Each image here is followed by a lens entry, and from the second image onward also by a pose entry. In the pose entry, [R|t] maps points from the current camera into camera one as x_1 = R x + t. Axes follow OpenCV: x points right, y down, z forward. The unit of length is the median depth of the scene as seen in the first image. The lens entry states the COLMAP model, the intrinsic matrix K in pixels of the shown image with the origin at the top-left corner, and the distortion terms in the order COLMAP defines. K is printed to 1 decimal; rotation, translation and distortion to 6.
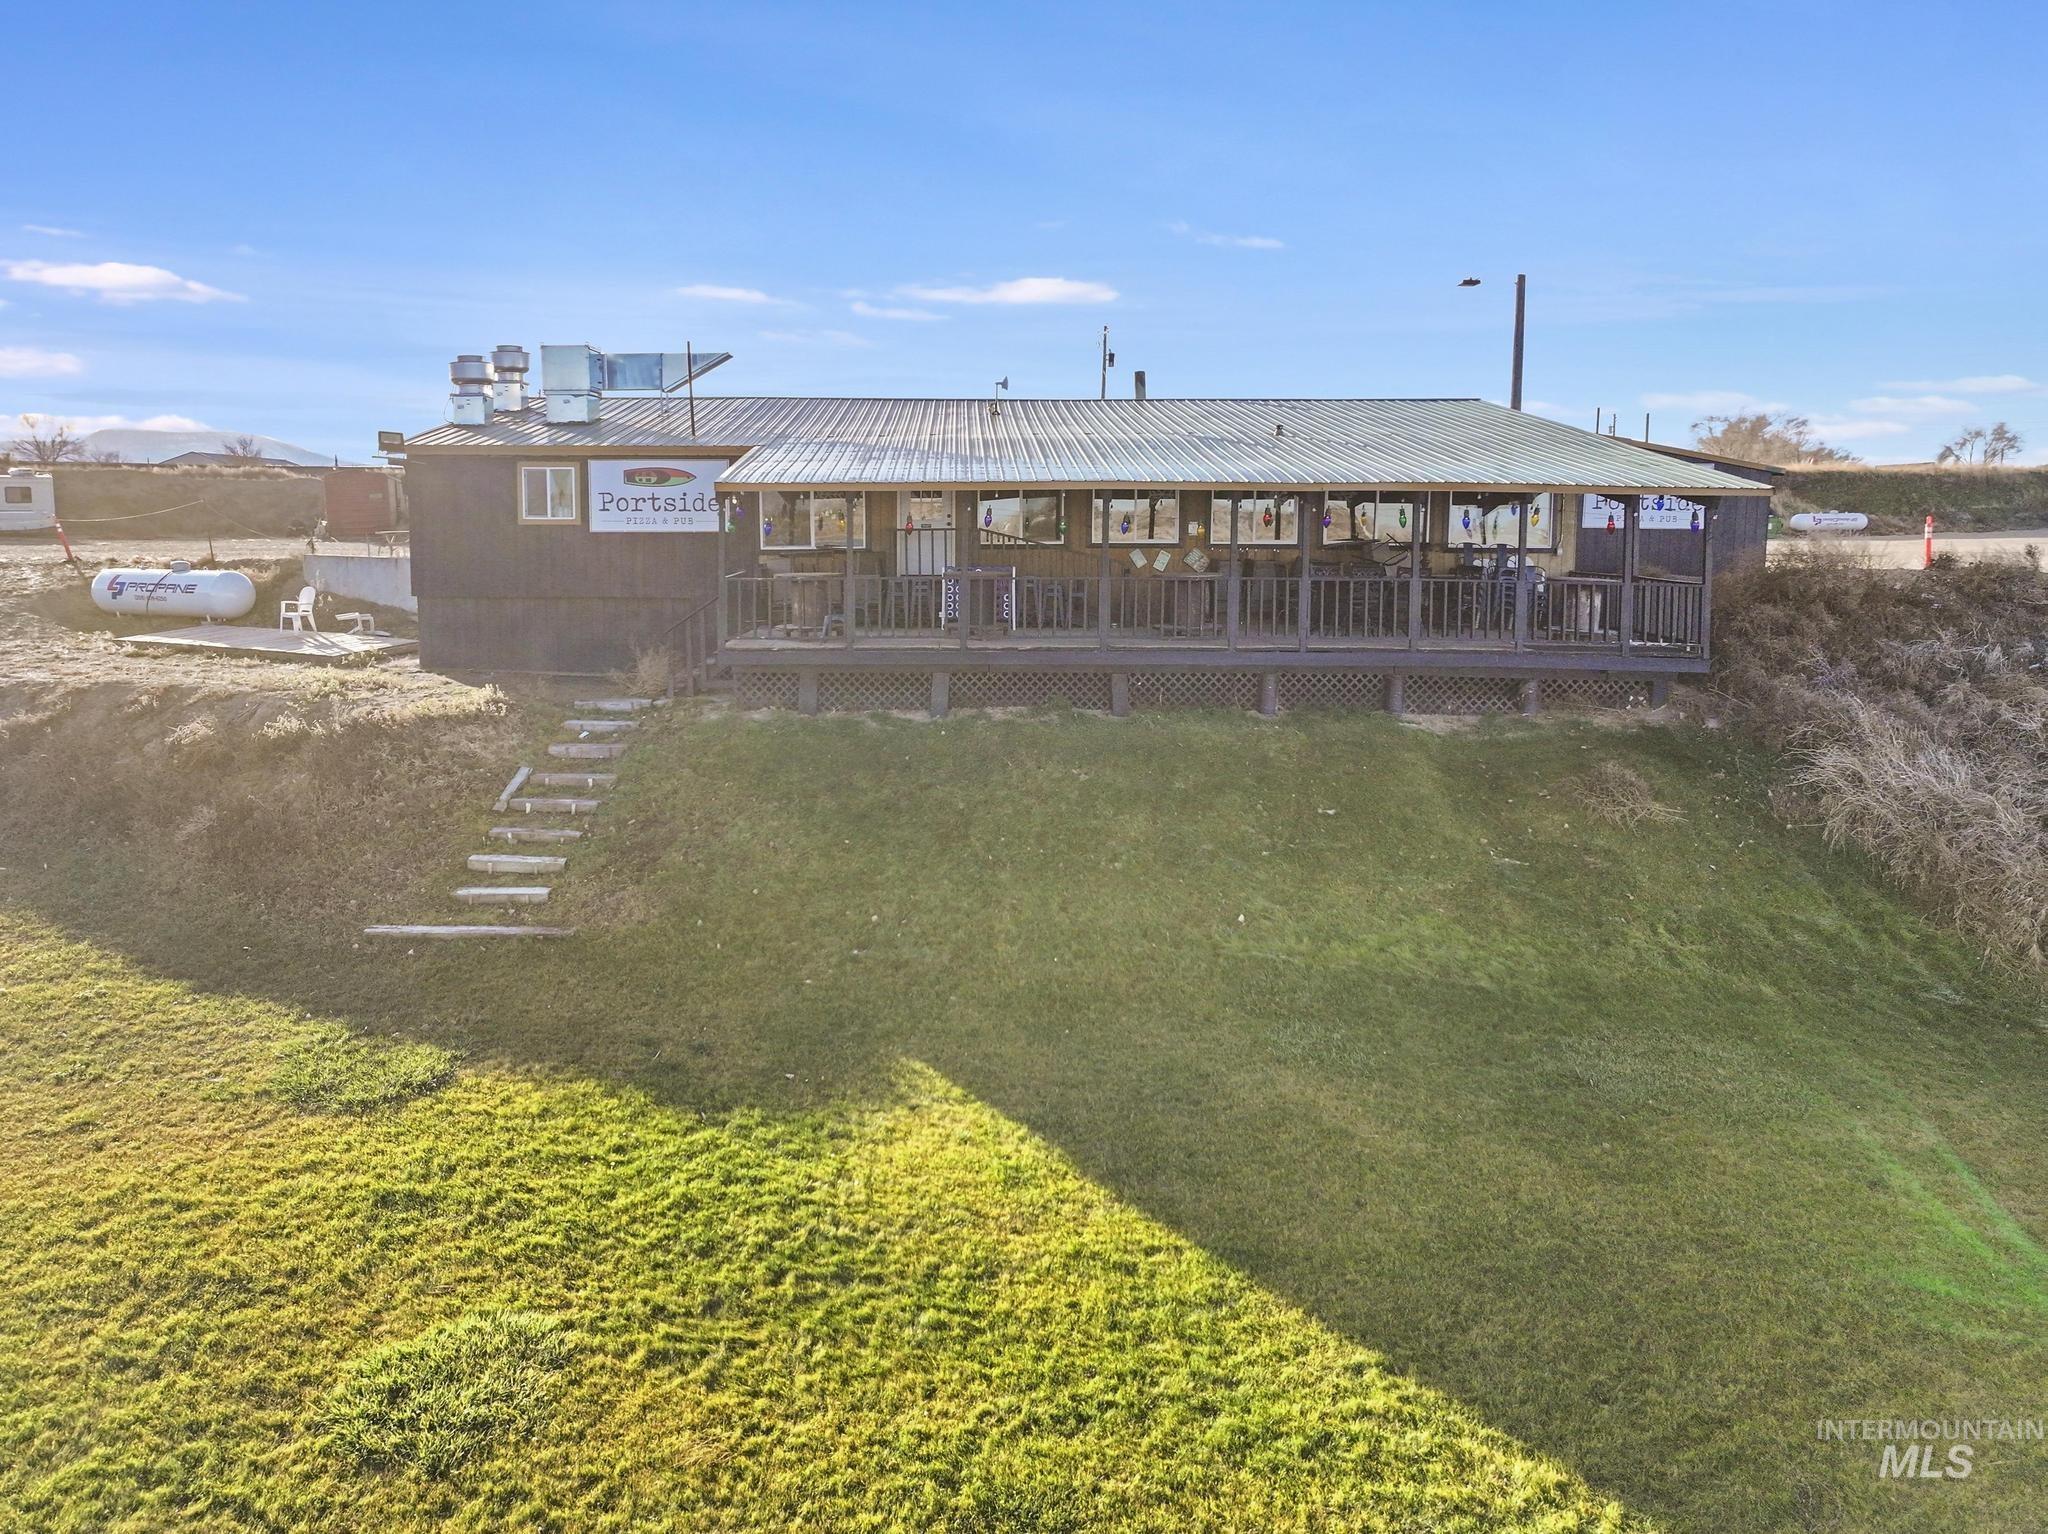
lens RADIAL K [[1438.9, 0, 1024.0], [0, 1438.9, 767.0], [0, 0, 1]] dist [0.000038, 0.000521]
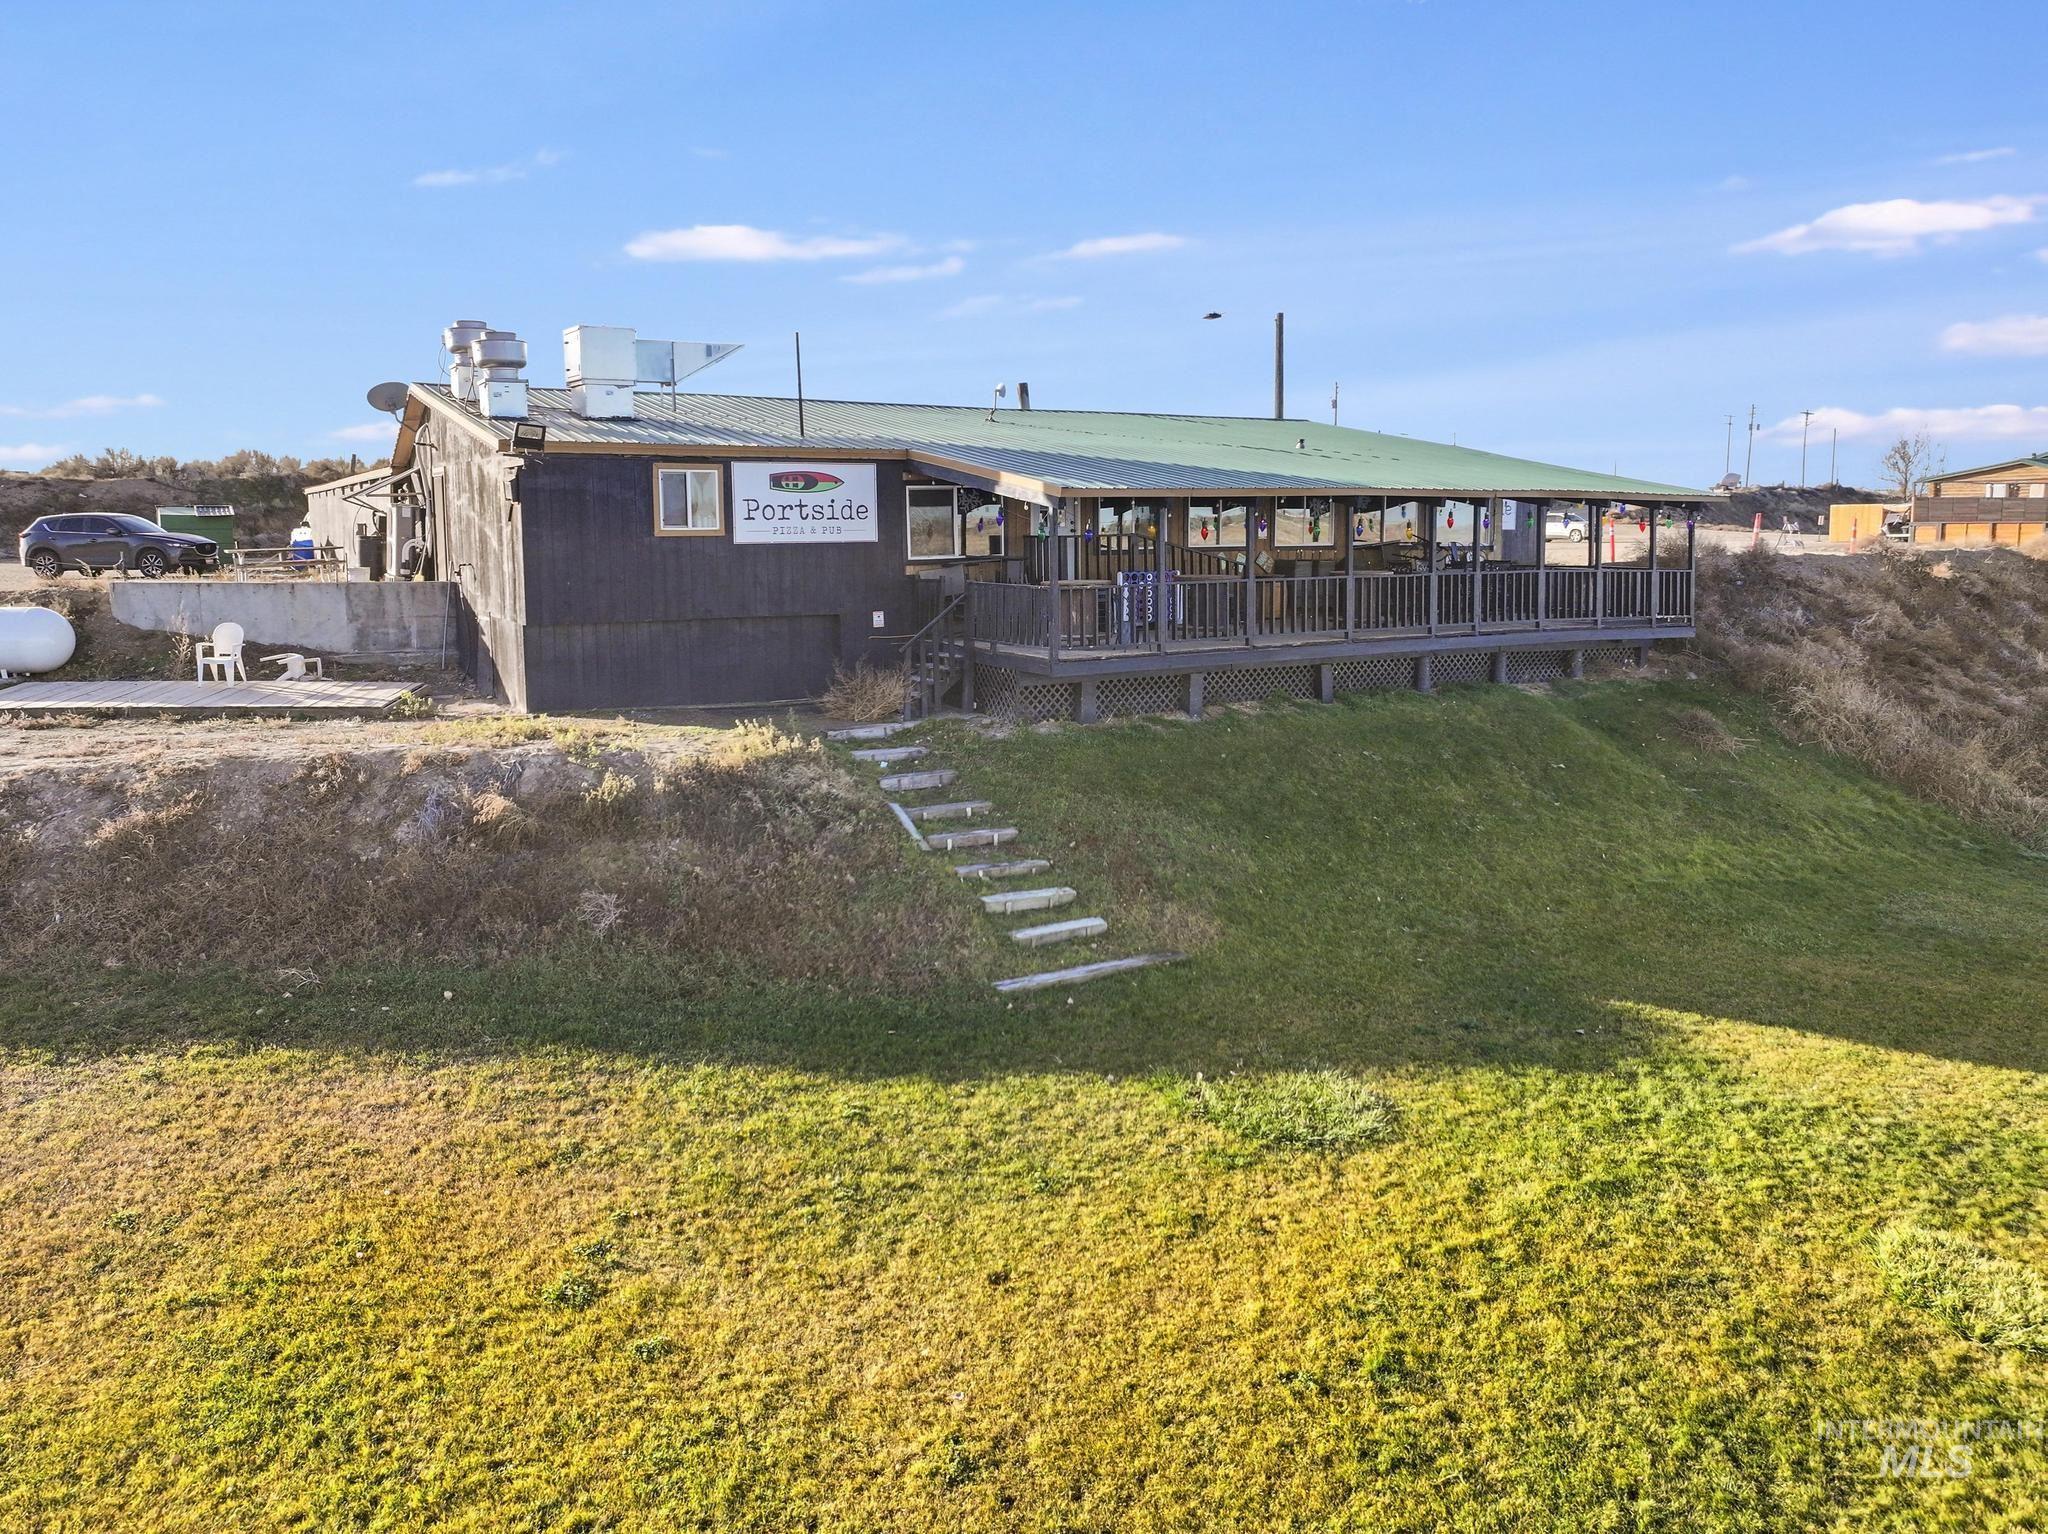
lens RADIAL K [[1438.9, 0, 1024.0], [0, 1438.9, 767.0], [0, 0, 1]] dist [0.000038, 0.000521]
pose [[0.857523, -0.093578, 0.505862, -0.613127], [0.096865, 0.995099, 0.019878, -0.027471], [-0.505243, 0.031954, 0.862385, 0.154214]]
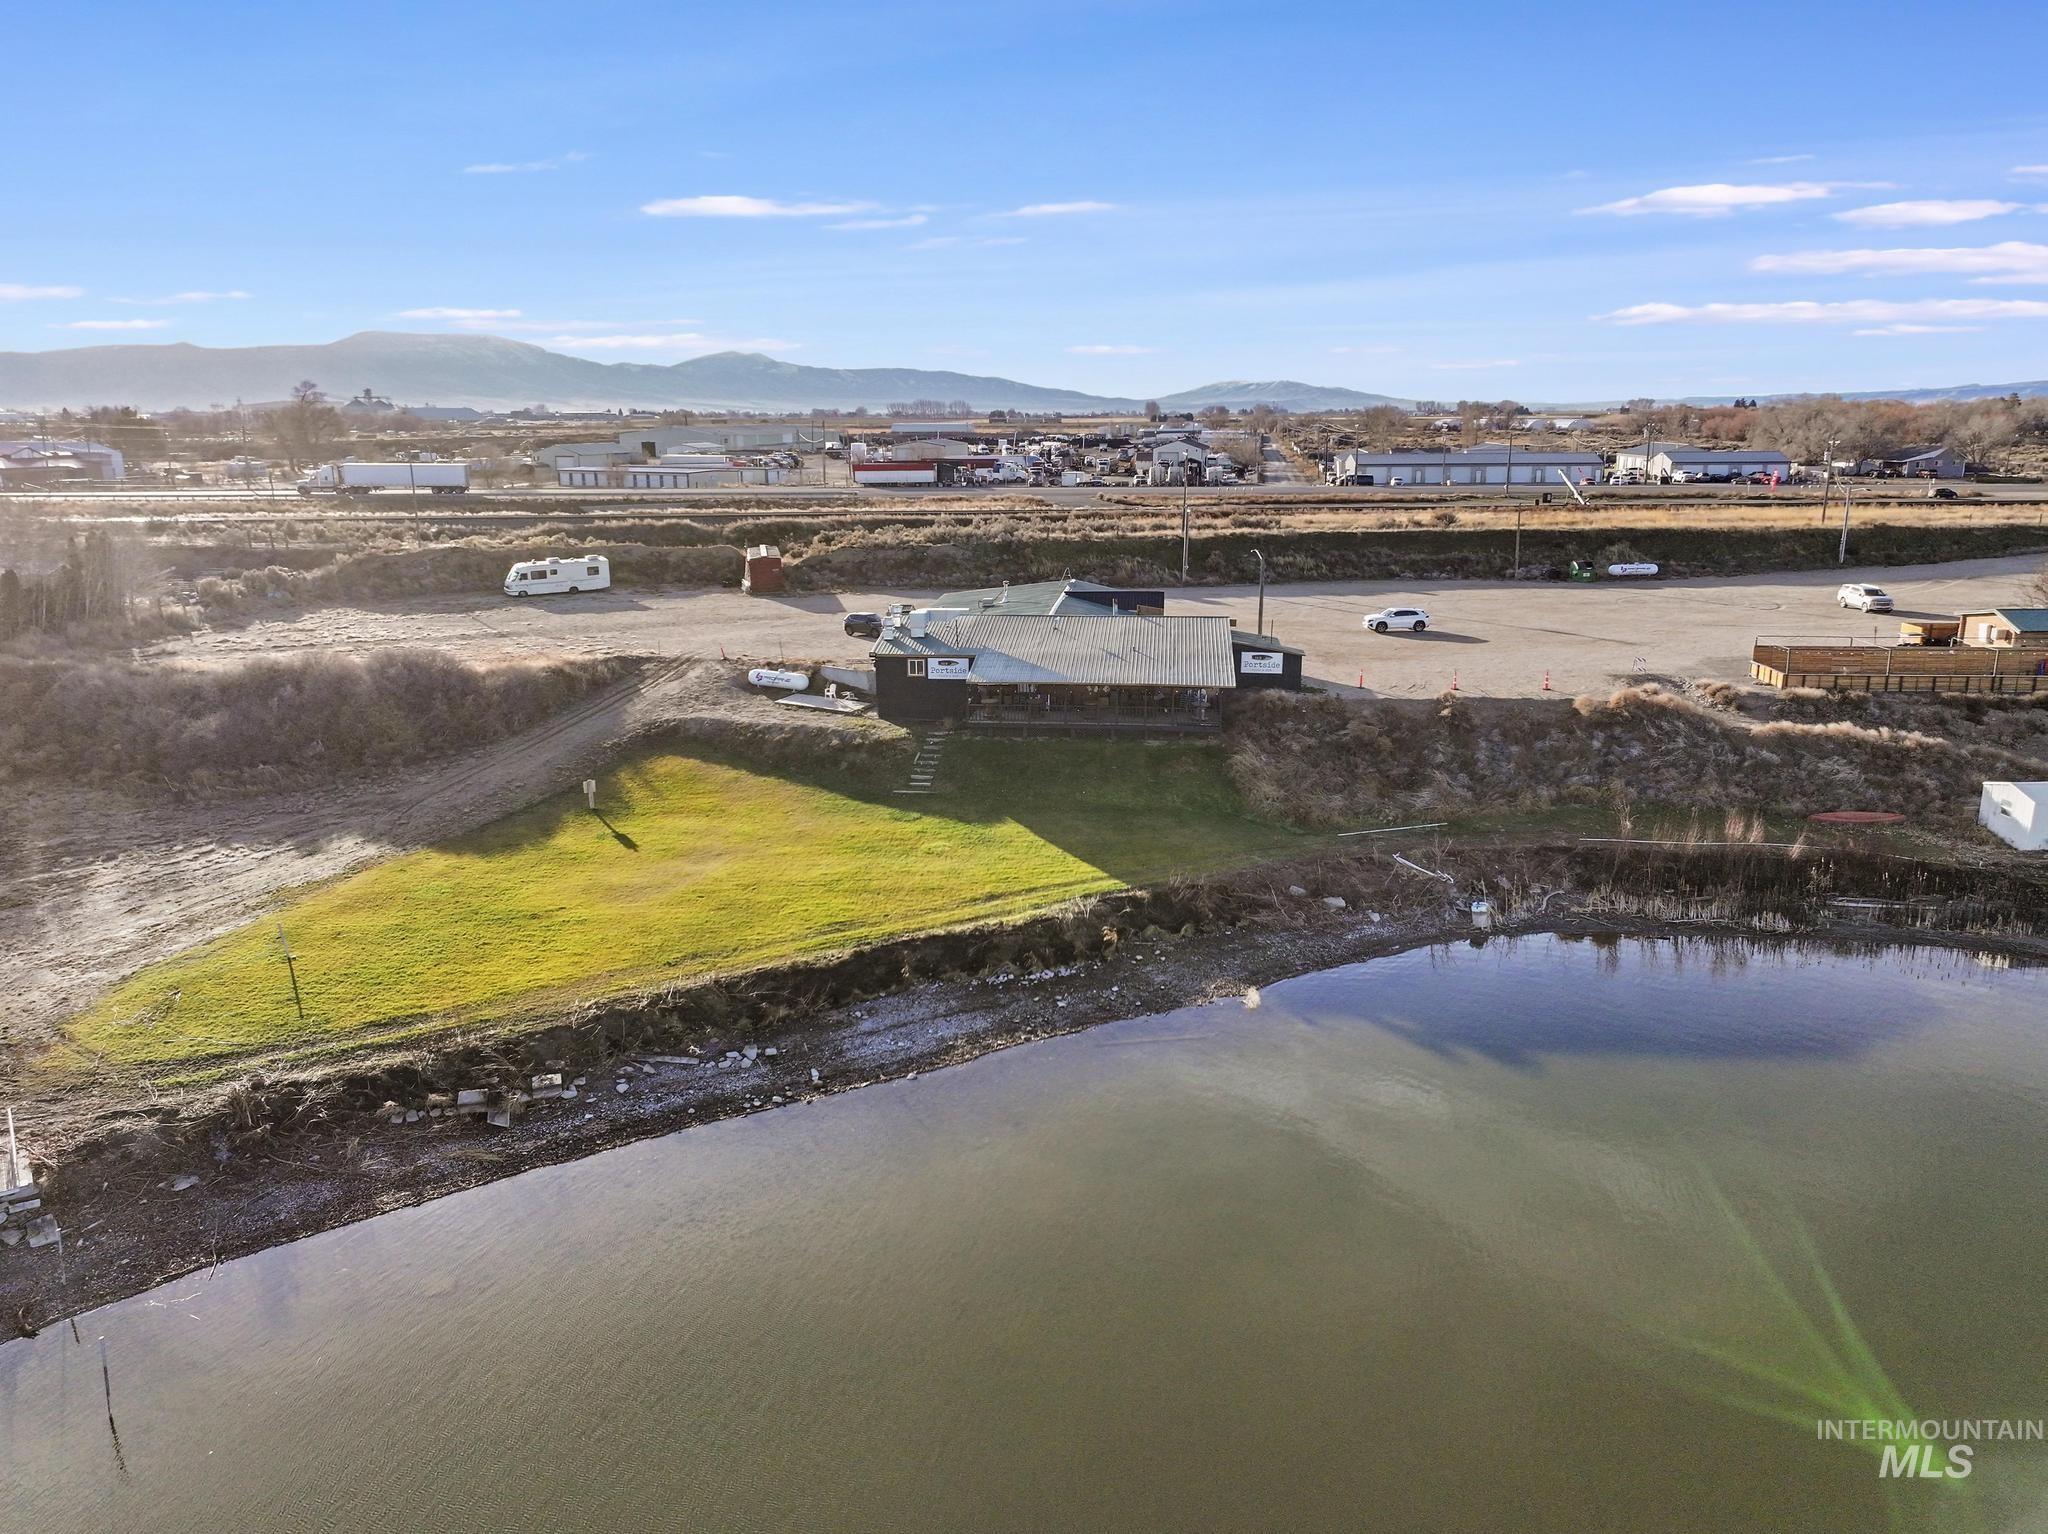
lens RADIAL K [[1438.9, 0, 1024.0], [0, 1438.9, 767.0], [0, 0, 1]] dist [0.000038, 0.000521]
pose [[0.989136, 0.014270, -0.146308, 0.425764], [-0.003707, 0.997382, 0.072217, -0.203247], [0.146956, -0.070890, 0.986600, -2.355114]]
